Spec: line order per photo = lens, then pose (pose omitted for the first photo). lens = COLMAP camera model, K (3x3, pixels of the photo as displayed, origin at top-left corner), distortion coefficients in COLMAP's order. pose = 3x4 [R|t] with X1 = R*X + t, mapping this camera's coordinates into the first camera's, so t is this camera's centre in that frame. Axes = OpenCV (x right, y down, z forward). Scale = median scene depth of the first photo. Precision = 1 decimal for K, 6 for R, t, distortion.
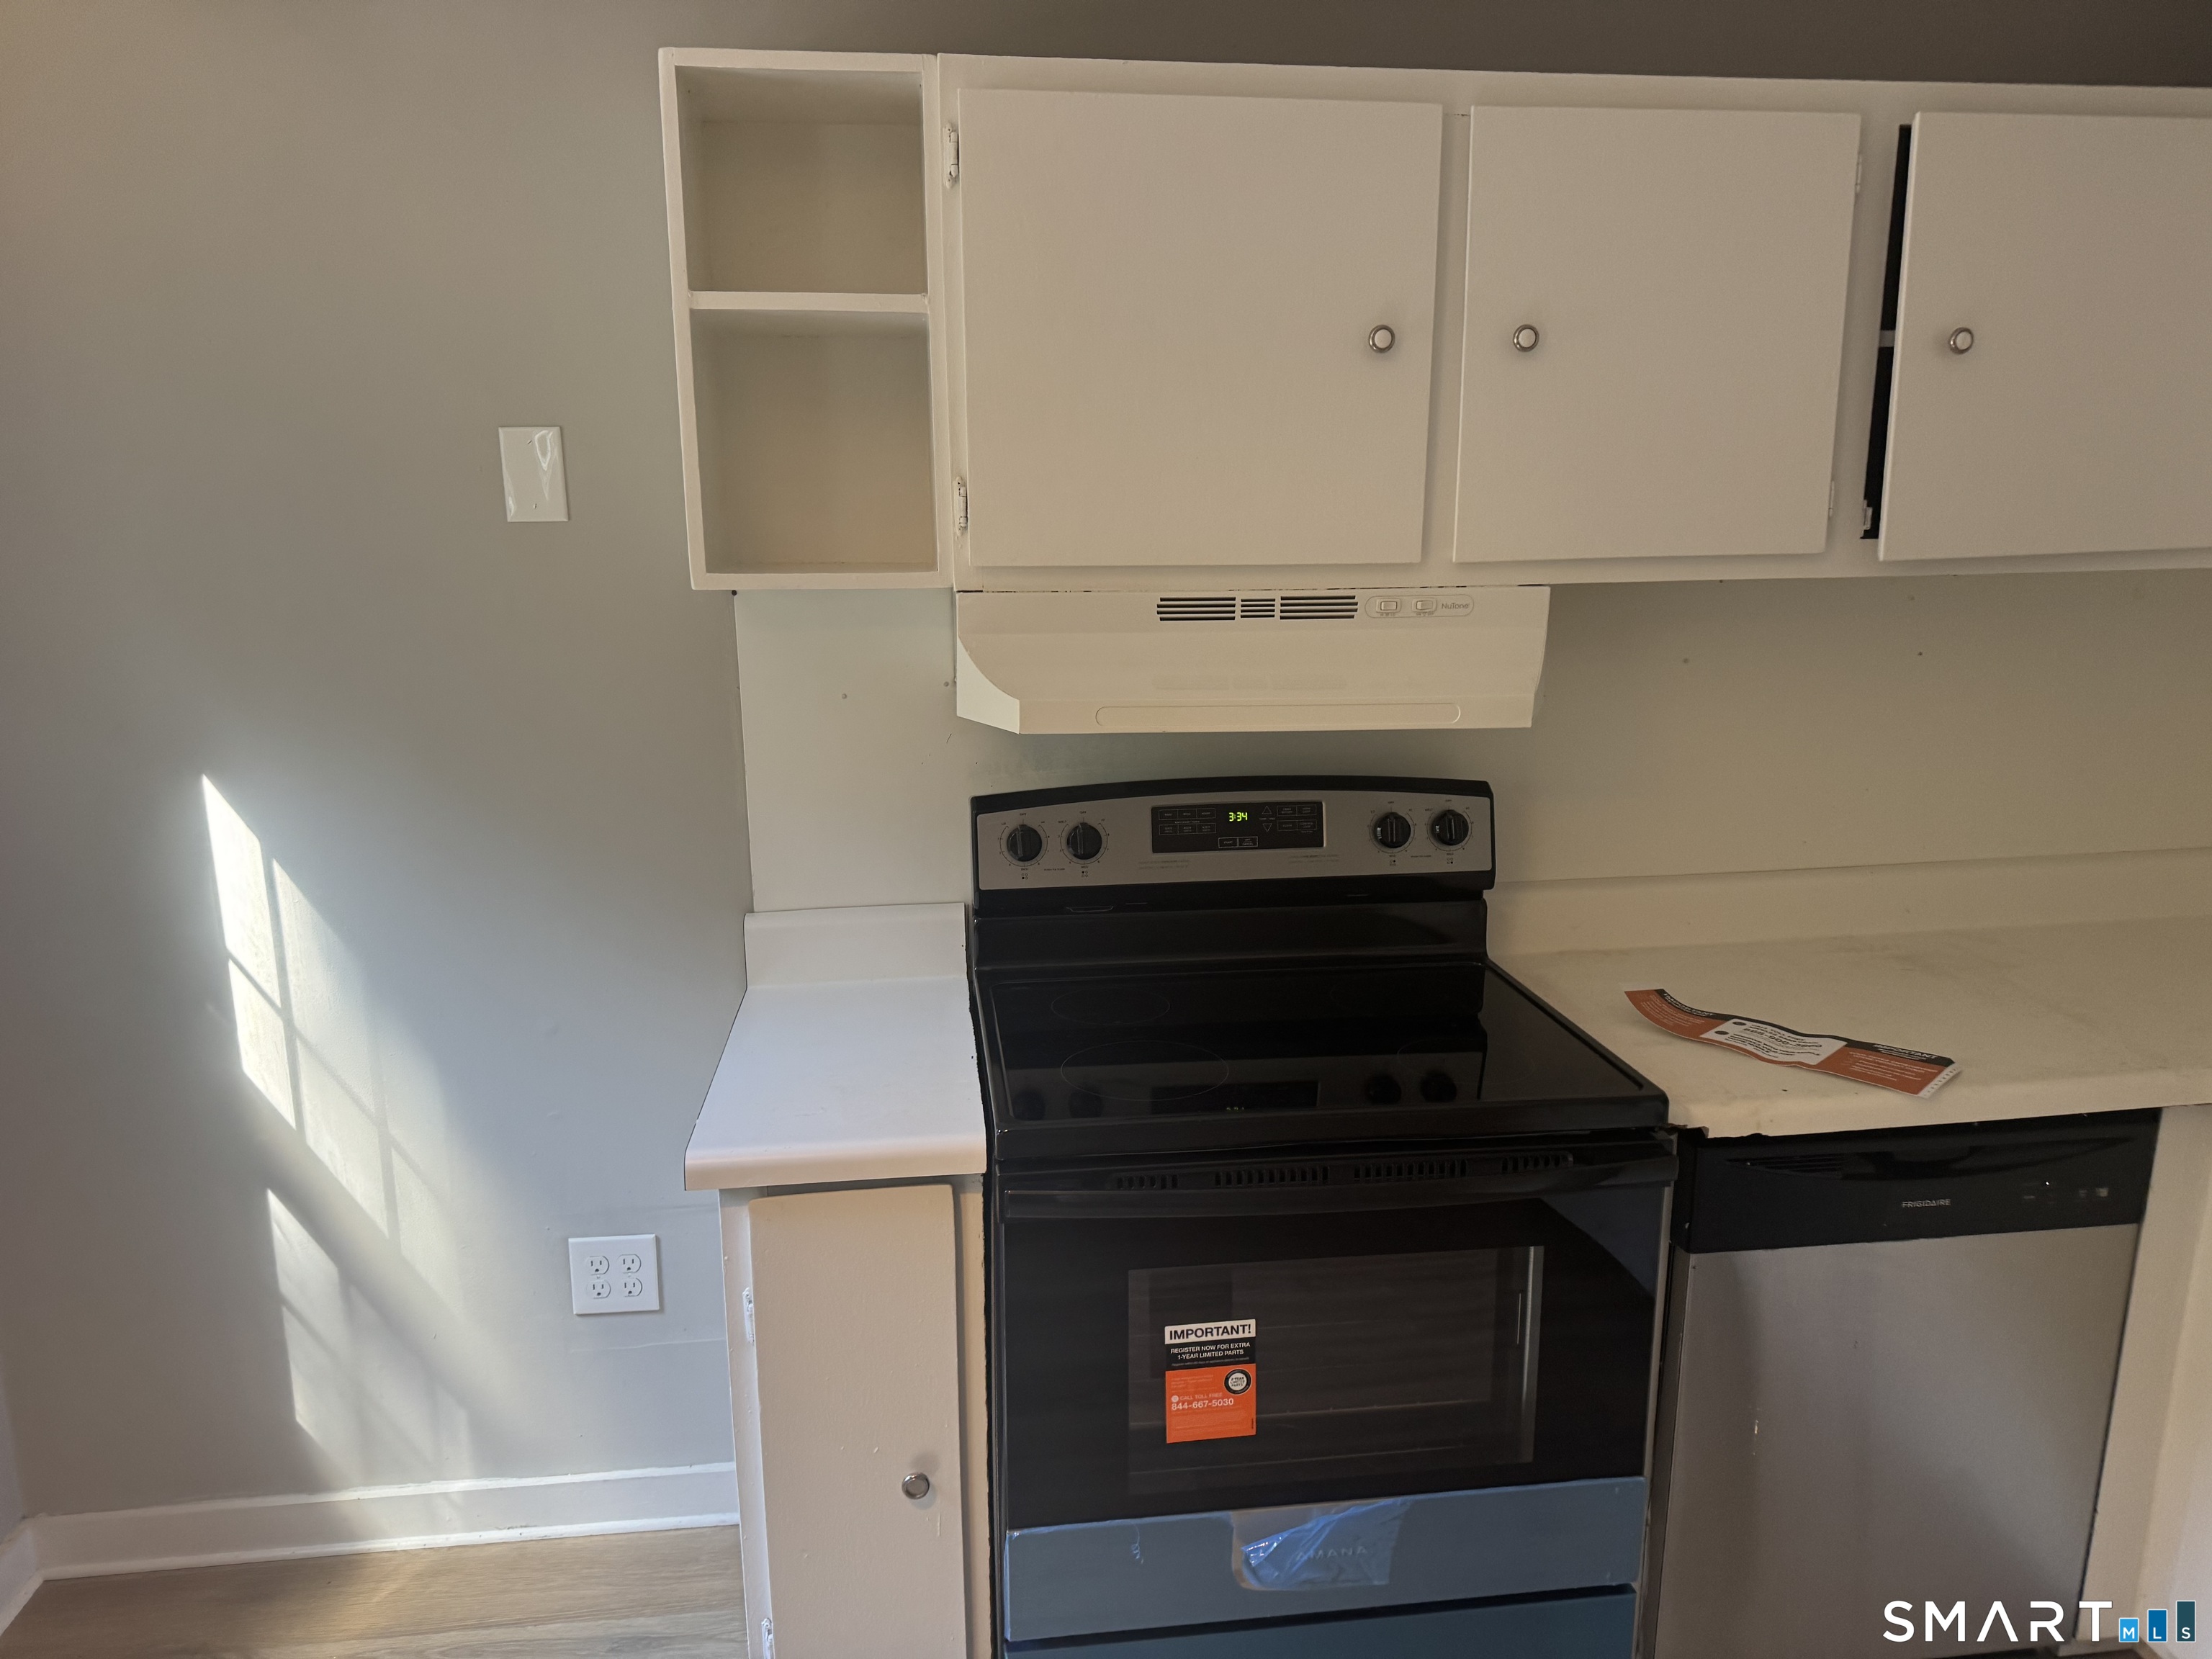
lens RADIAL K [[1530.9, 0, 1106.0], [0, 1530.9, 829.5], [0, 0, 1]] dist [0.073387, -0.080810]
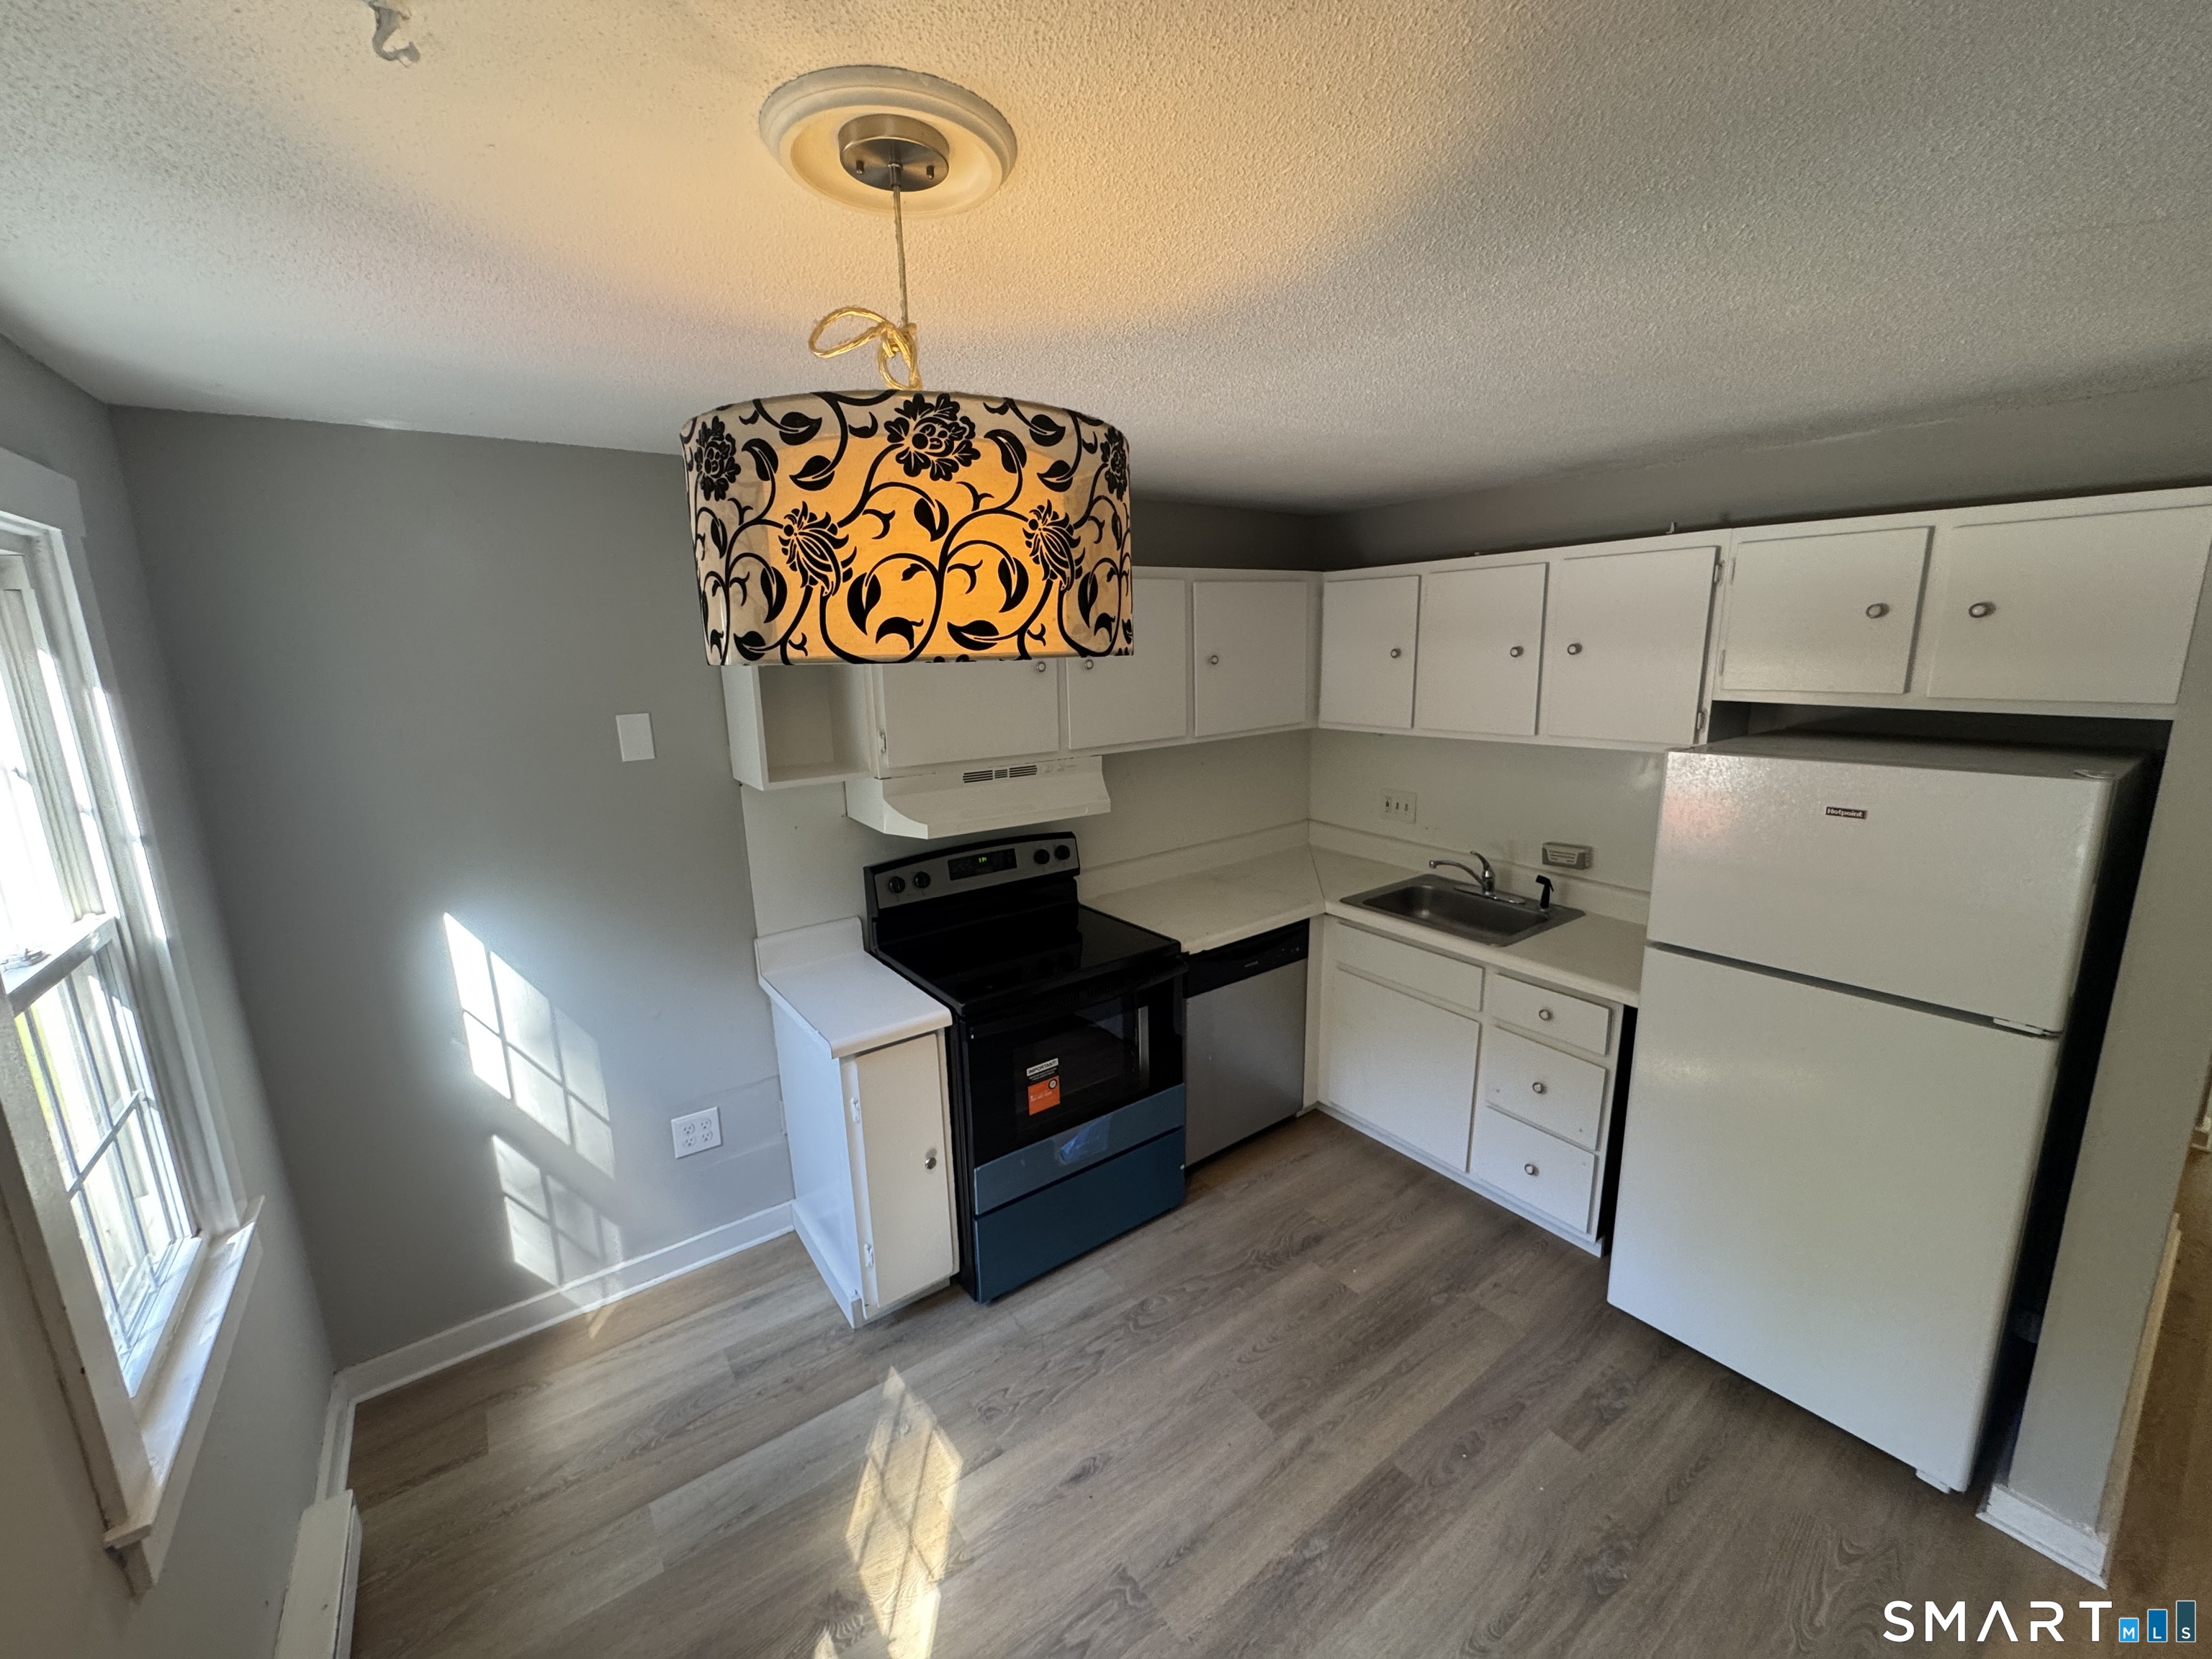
lens RADIAL K [[881.0, 0, 1105.6], [0, 881.0, 822.6], [0, 0, 1]] dist [-0.000194, -0.000061]
pose [[0.874793, -0.112301, 0.471302, -0.386500], [0.119322, 0.992741, 0.015072, -0.064592], [-0.469573, 0.043052, 0.881843, -0.270597]]
